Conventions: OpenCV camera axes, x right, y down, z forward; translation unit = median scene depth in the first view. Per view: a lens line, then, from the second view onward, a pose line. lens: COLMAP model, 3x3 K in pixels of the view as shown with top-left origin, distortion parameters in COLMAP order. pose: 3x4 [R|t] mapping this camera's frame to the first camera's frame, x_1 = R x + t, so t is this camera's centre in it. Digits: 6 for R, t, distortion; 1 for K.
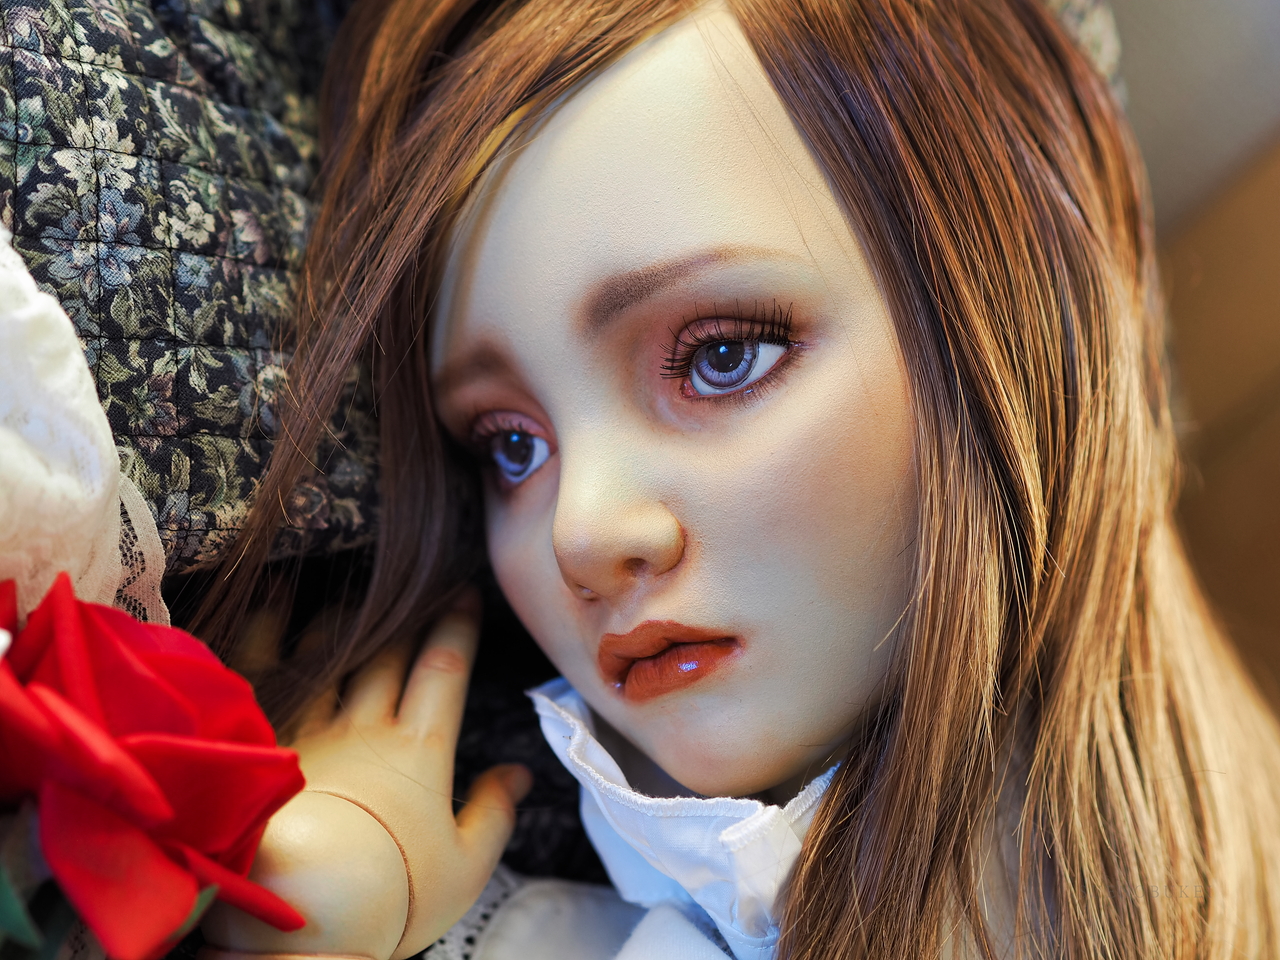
lens RADIAL K [[3642.2, 0, 639.7], [0, 3642.2, 482.5], [0, 0, 1]] dist [0.281595, -0.207443]
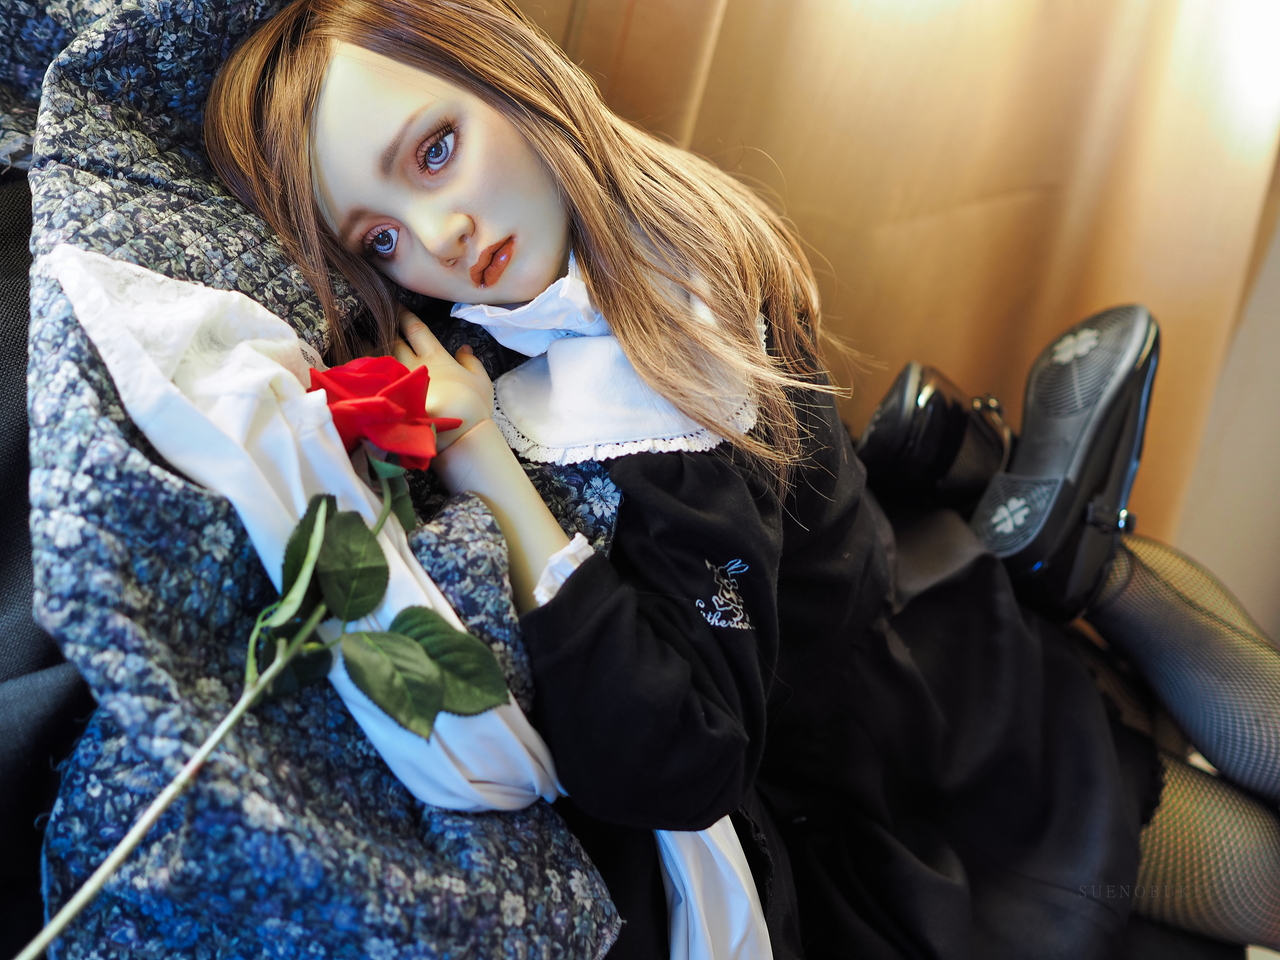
lens RADIAL K [[3512.7, 0, 642.9], [0, 3512.7, 477.8], [0, 0, 1]] dist [0.148882, -0.157187]
pose [[0.752570, -0.637371, 0.165519, -0.408815], [0.627168, 0.770362, 0.114903, -0.050039], [-0.200745, 0.017336, 0.979490, -1.372476]]
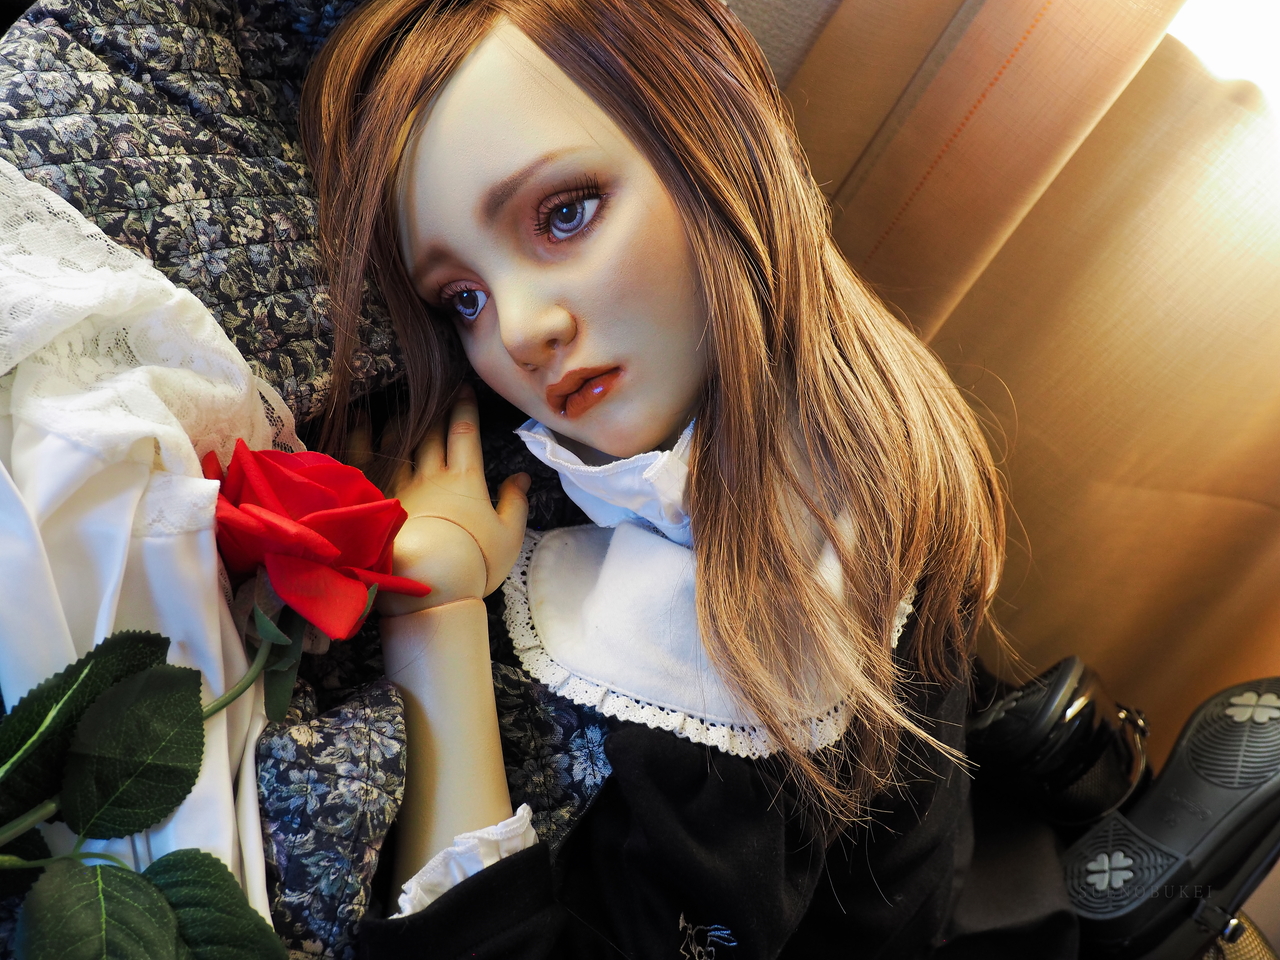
lens RADIAL K [[1929.7, 0, 674.6], [0, 1929.7, 479.7], [0, 0, 1]] dist [-0.023091, 0.042887]
pose [[0.956229, -0.288702, 0.047715, -0.008055], [0.283563, 0.954488, 0.092436, 0.016138], [-0.072230, -0.074860, 0.994575, 0.067193]]
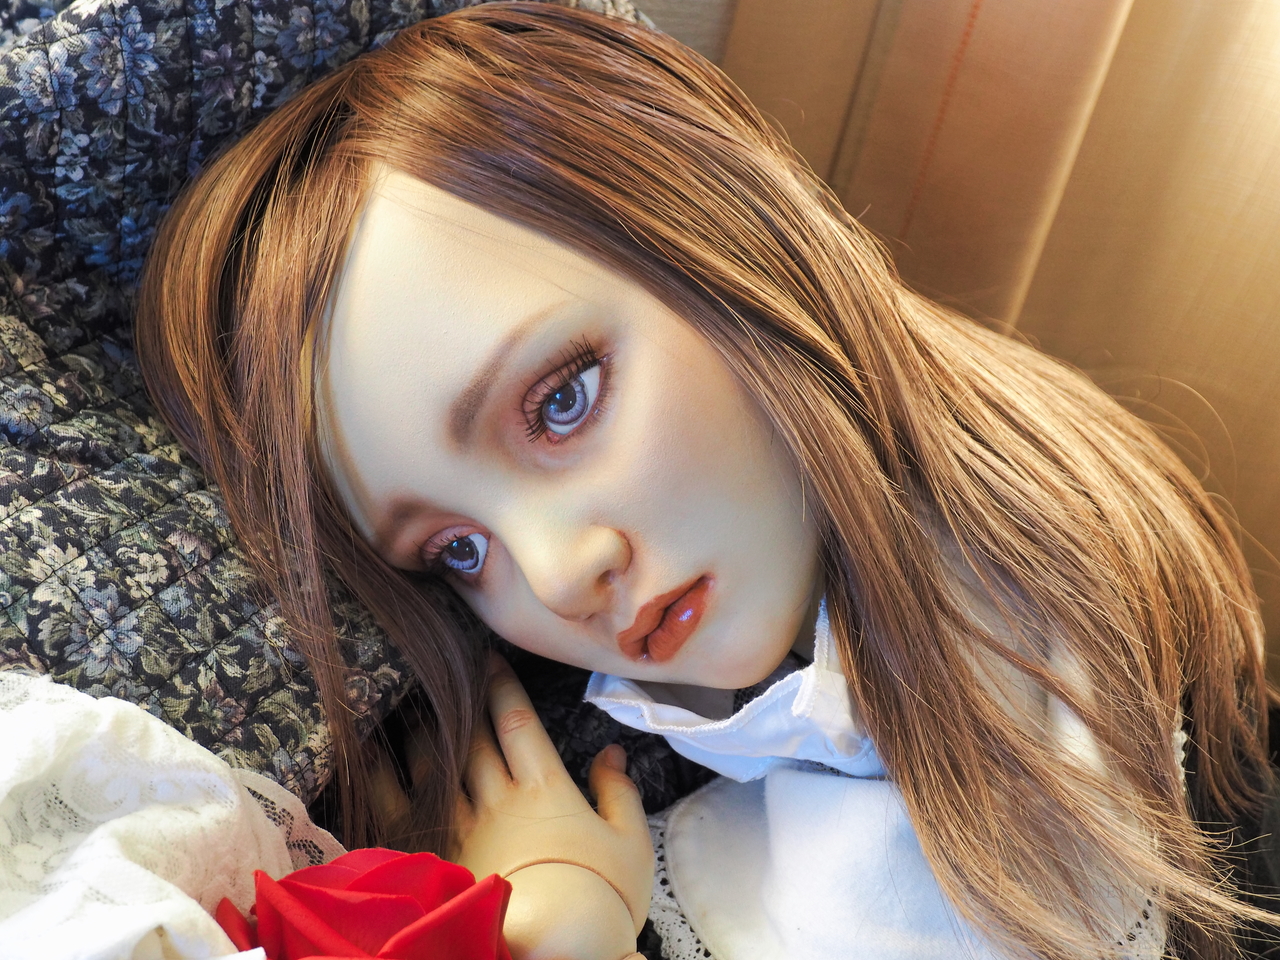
lens RADIAL K [[2708.1, 0, 646.2], [0, 2708.1, 486.3], [0, 0, 1]] dist [0.019458, 0.049635]
pose [[0.799831, -0.597115, 0.061026, -0.027906], [0.590116, 0.800866, 0.101865, -0.087937], [-0.109699, -0.045462, 0.992925, 0.078419]]
